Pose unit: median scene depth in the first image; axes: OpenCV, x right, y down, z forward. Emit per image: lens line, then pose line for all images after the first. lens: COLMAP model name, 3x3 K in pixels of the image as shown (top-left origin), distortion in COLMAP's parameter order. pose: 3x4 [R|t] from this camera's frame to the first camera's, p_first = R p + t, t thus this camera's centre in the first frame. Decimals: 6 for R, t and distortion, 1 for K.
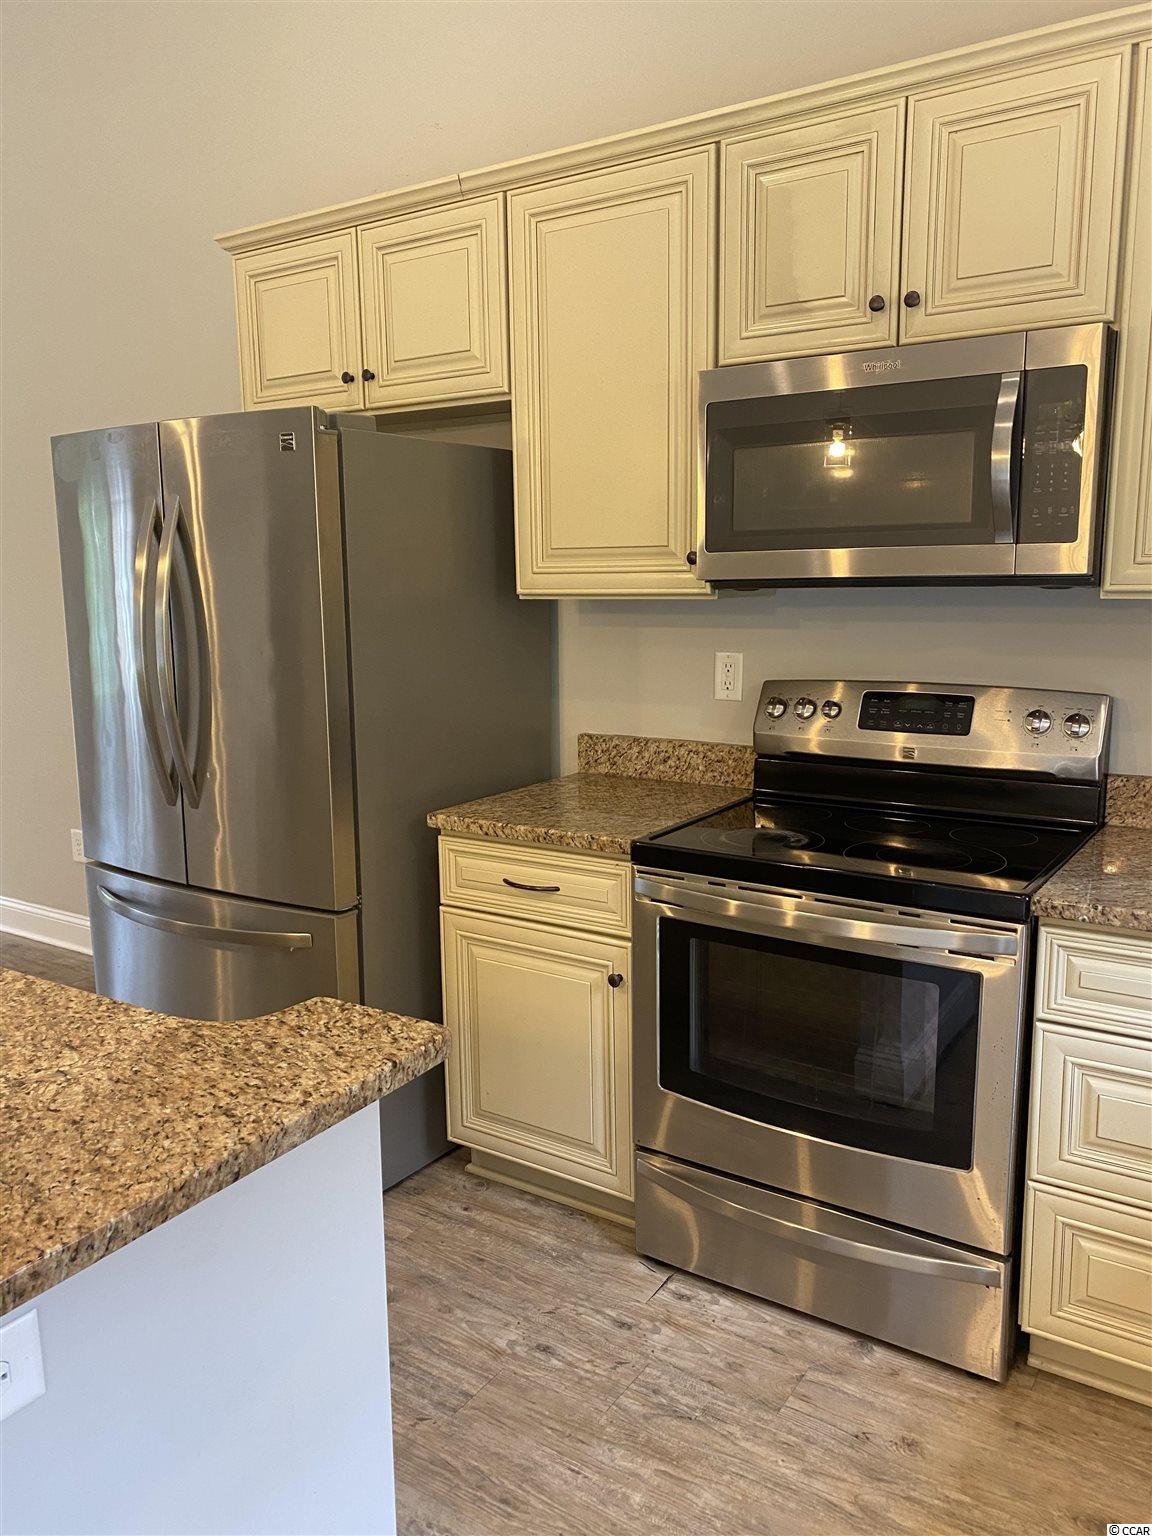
lens RADIAL K [[1161.3, 0, 582.5], [0, 1161.3, 775.4], [0, 0, 1]] dist [0.018656, -0.023413]
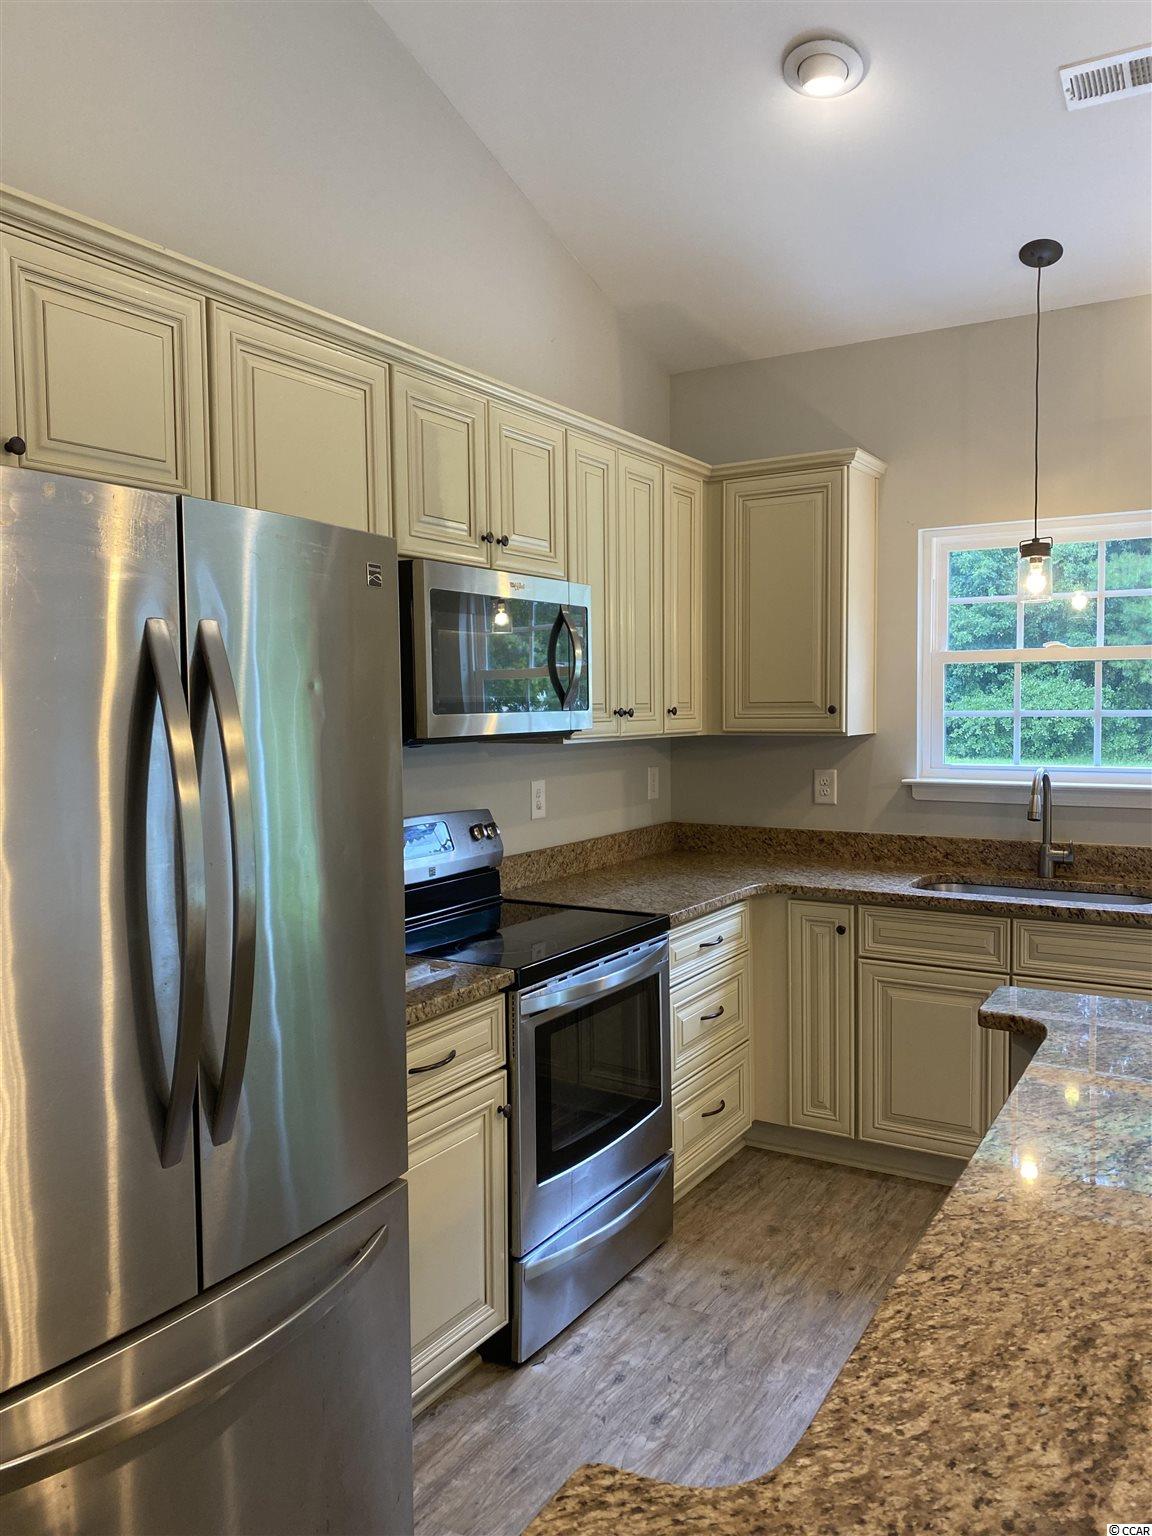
lens RADIAL K [[1161.3, 0, 569.8], [0, 1161.3, 756.8], [0, 0, 1]] dist [0.018656, -0.023413]
pose [[-0.022640, -0.034123, 0.999161, -1.060909], [0.186237, 0.981779, 0.037750, -0.176565], [-0.982244, 0.186935, -0.015873, 0.927381]]
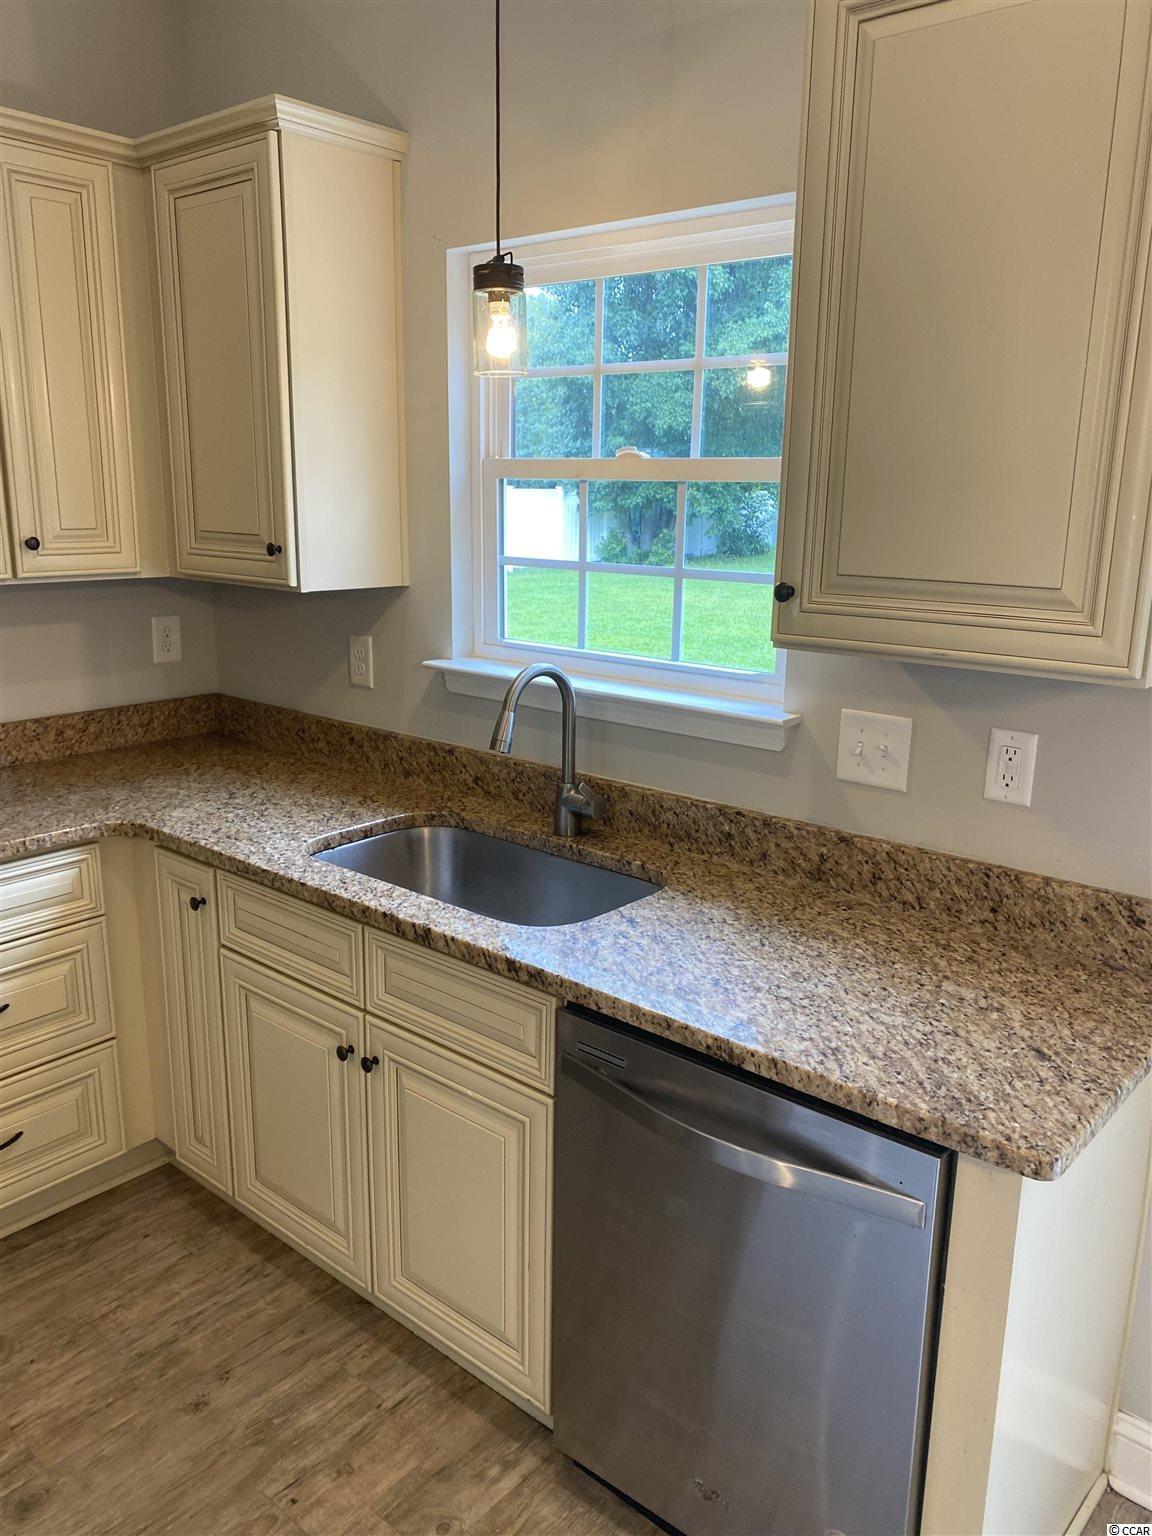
lens RADIAL K [[1161.3, 0, 590.8], [0, 1161.3, 780.9], [0, 0, 1]] dist [0.018656, -0.023413]
pose [[0.110985, -0.223838, 0.968287, -0.431964], [0.155020, 0.966279, 0.205605, -0.077561], [-0.981657, 0.127285, 0.141942, 0.096552]]
